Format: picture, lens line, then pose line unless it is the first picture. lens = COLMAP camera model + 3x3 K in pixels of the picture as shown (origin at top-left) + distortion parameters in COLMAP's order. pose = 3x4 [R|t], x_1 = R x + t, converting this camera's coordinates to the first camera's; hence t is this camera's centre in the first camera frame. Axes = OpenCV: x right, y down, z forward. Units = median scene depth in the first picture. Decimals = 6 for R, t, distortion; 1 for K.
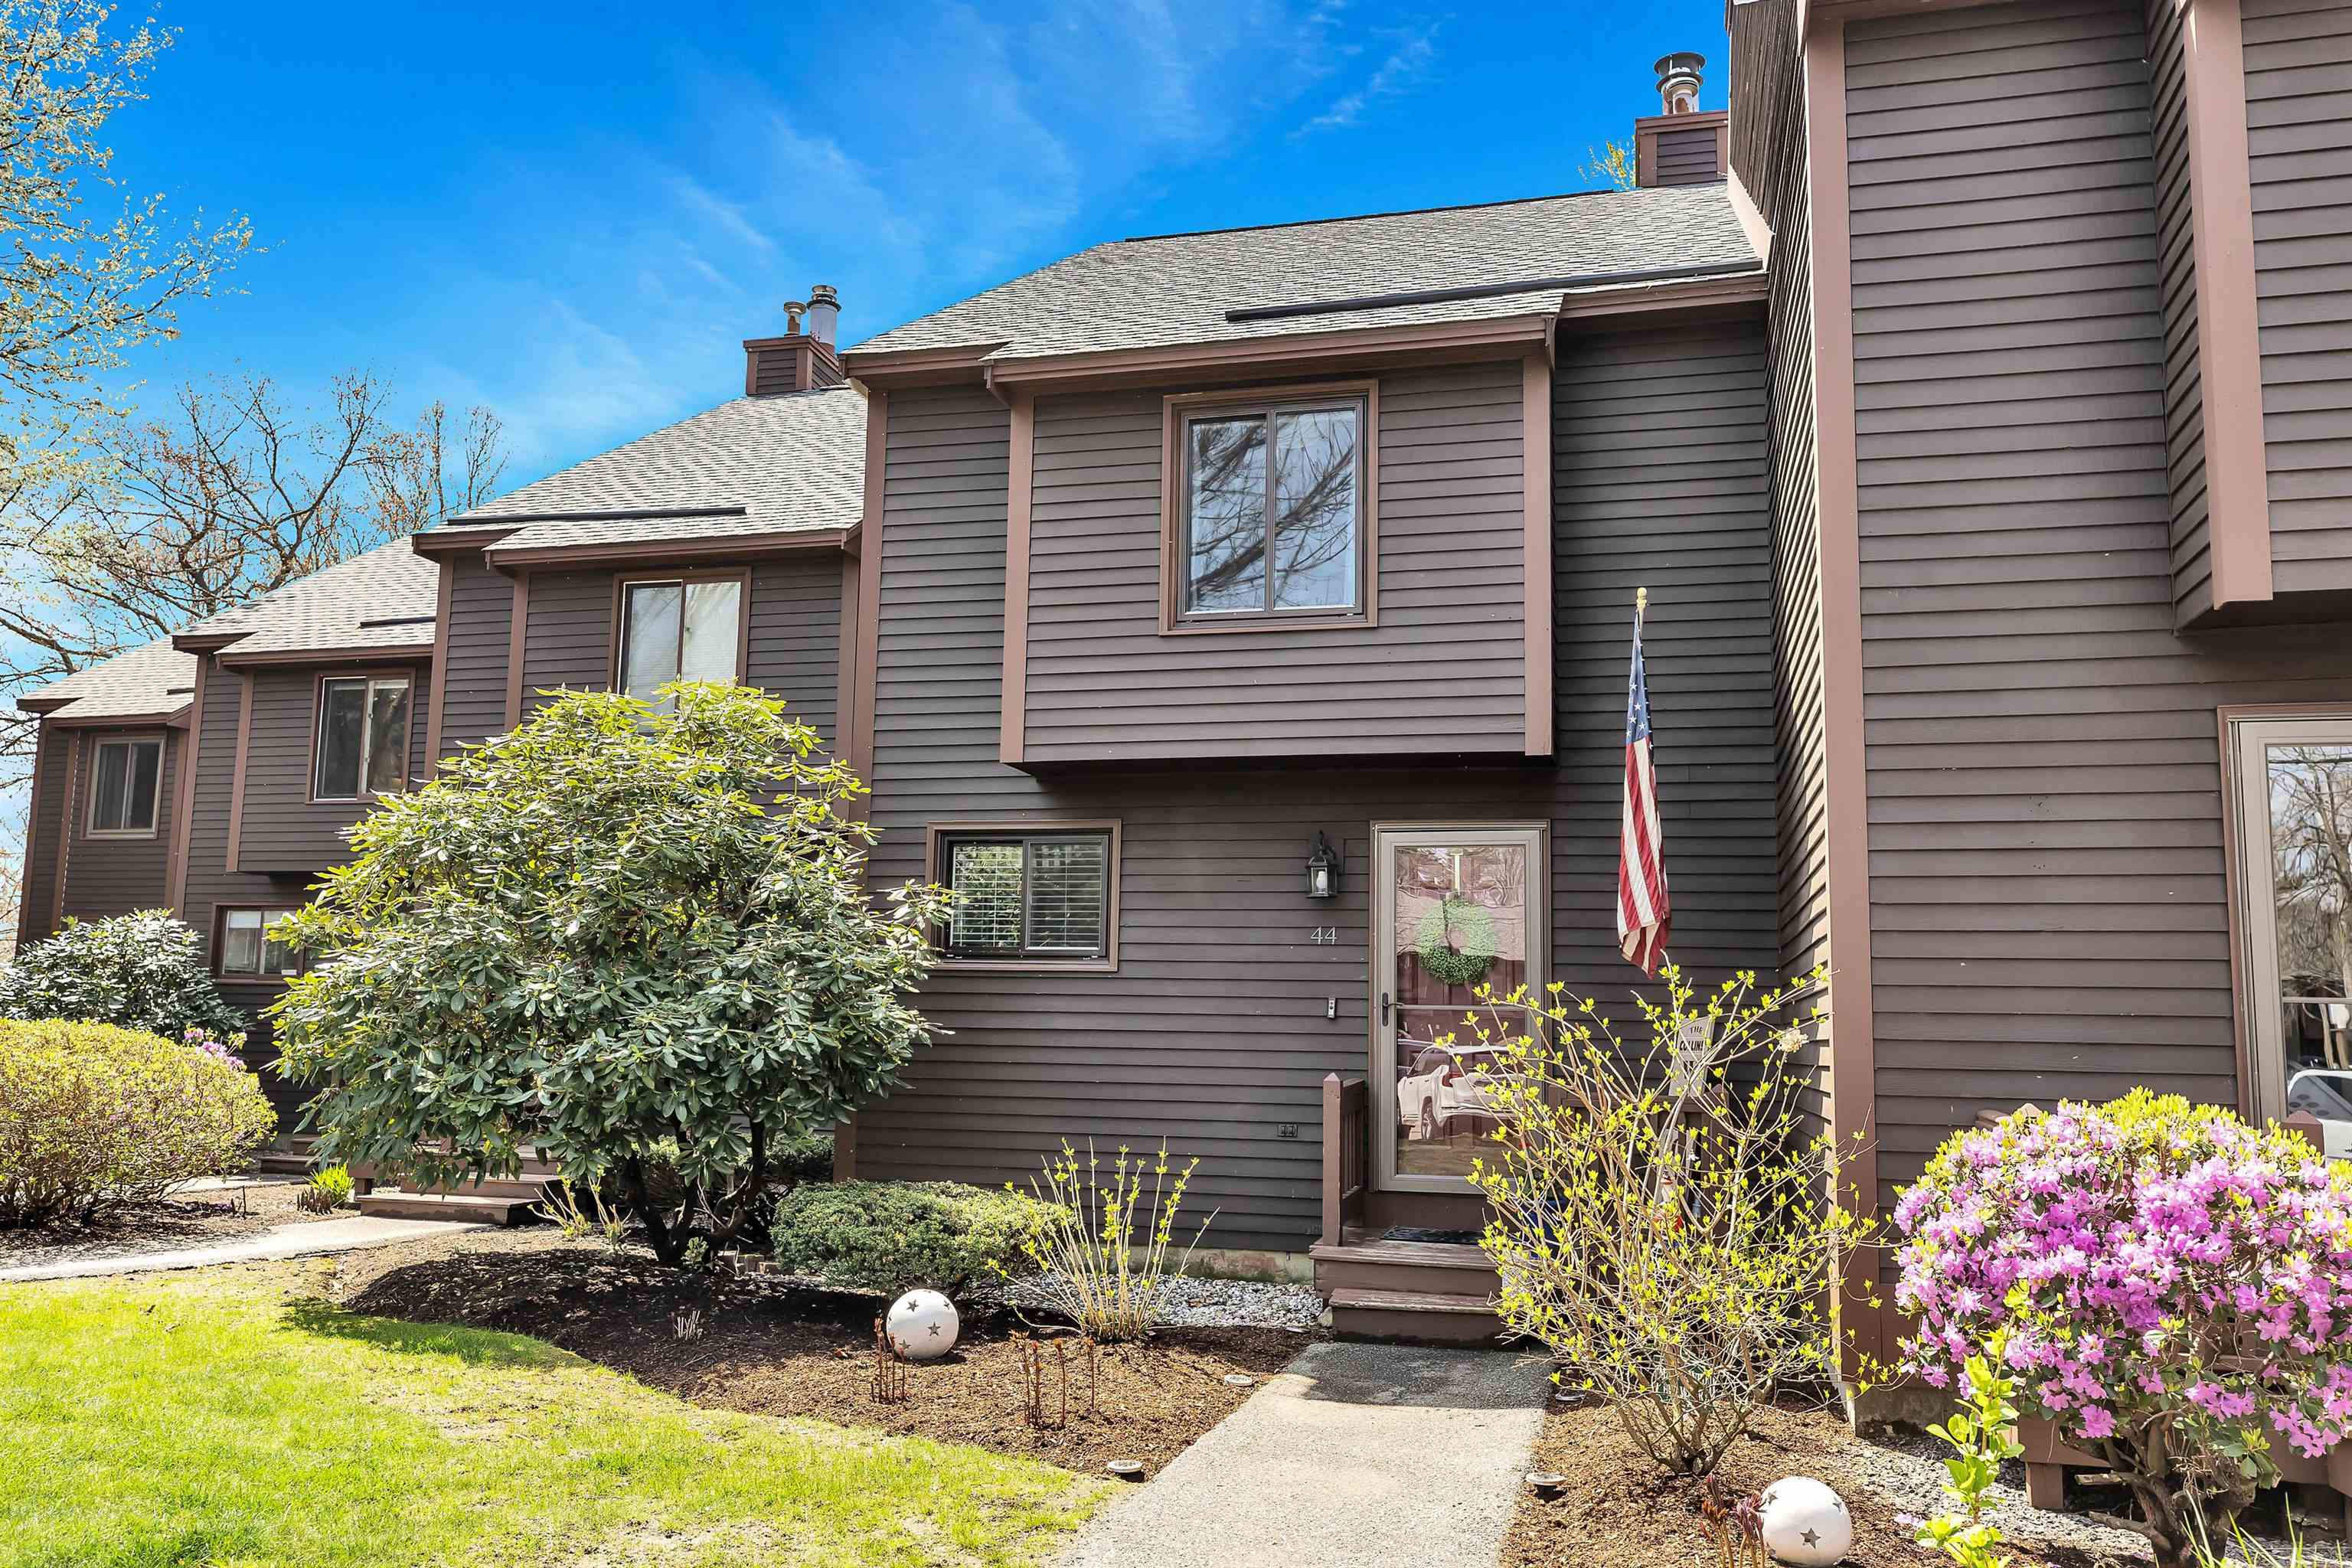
lens RADIAL K [[1834.7, 0, 1176.1], [0, 1834.7, 788.4], [0, 0, 1]] dist [0.013163, 0.001998]
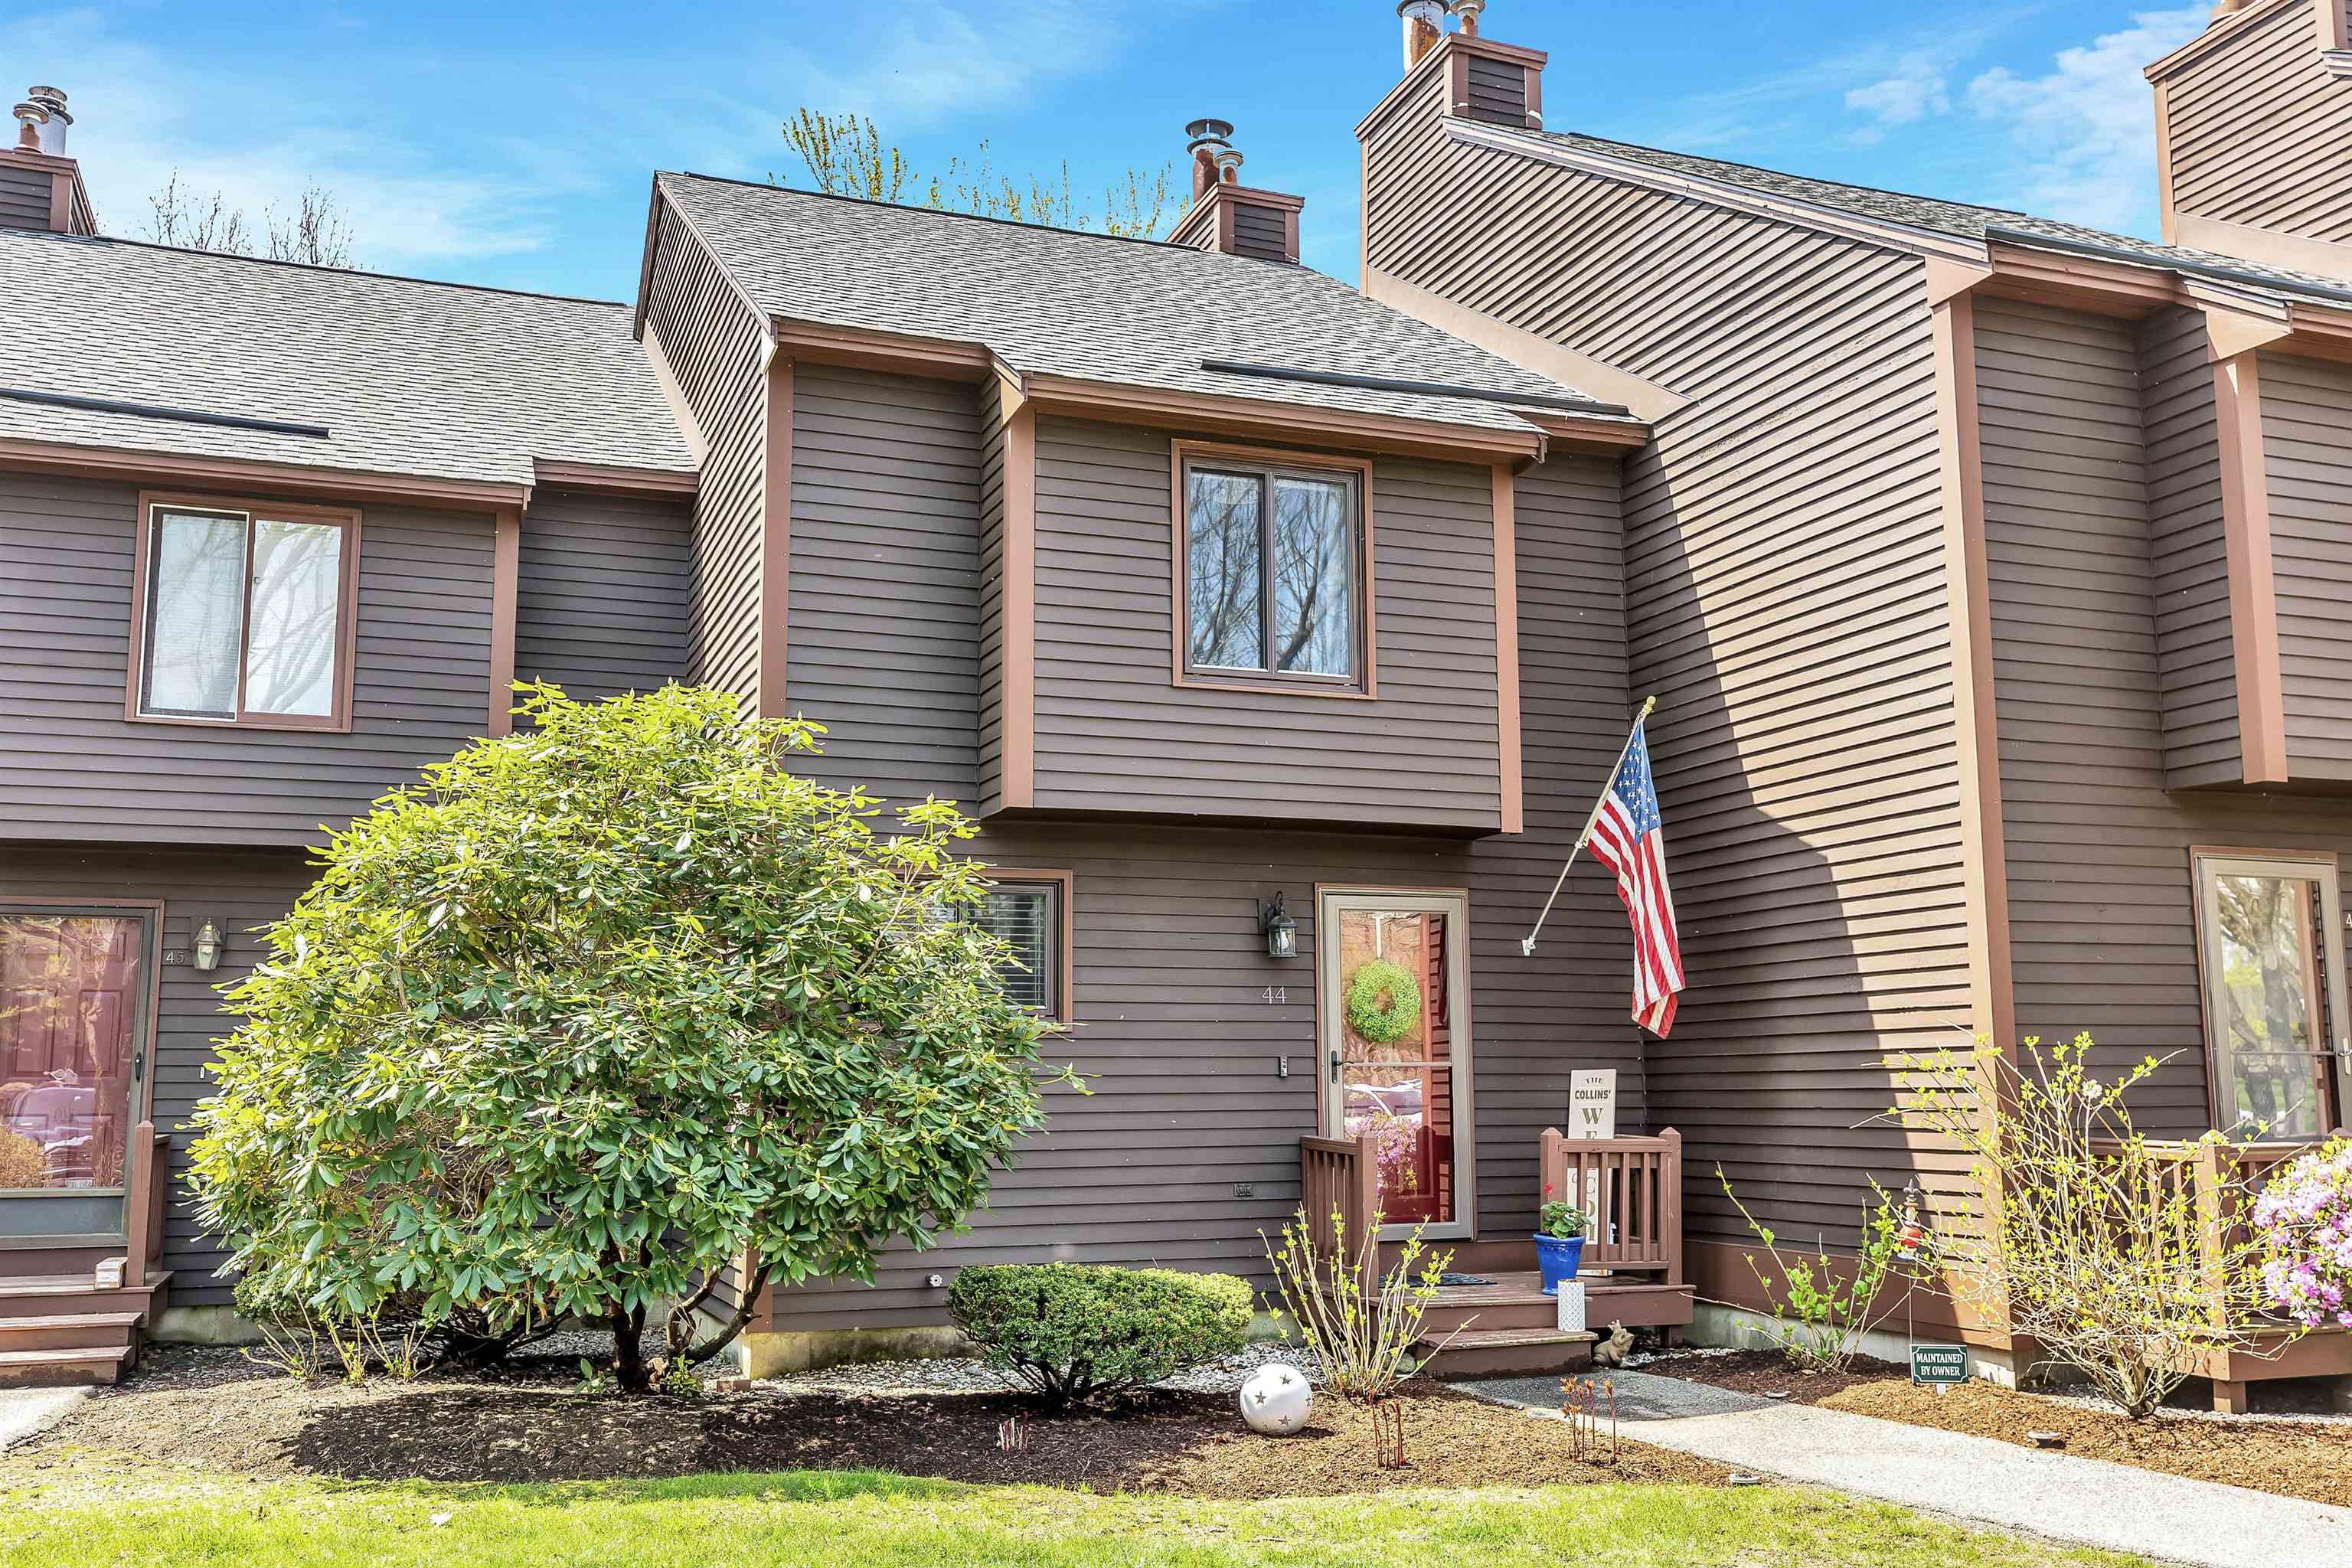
lens RADIAL K [[2103.5, 0, 1178.9], [0, 2103.5, 783.5], [0, 0, 1]] dist [0.015974, 0.001498]
pose [[0.803334, 0.060310, 0.592467, -0.653741], [-0.058313, 0.998044, -0.022529, -0.006824], [-0.592667, -0.016450, 0.805280, 0.097862]]
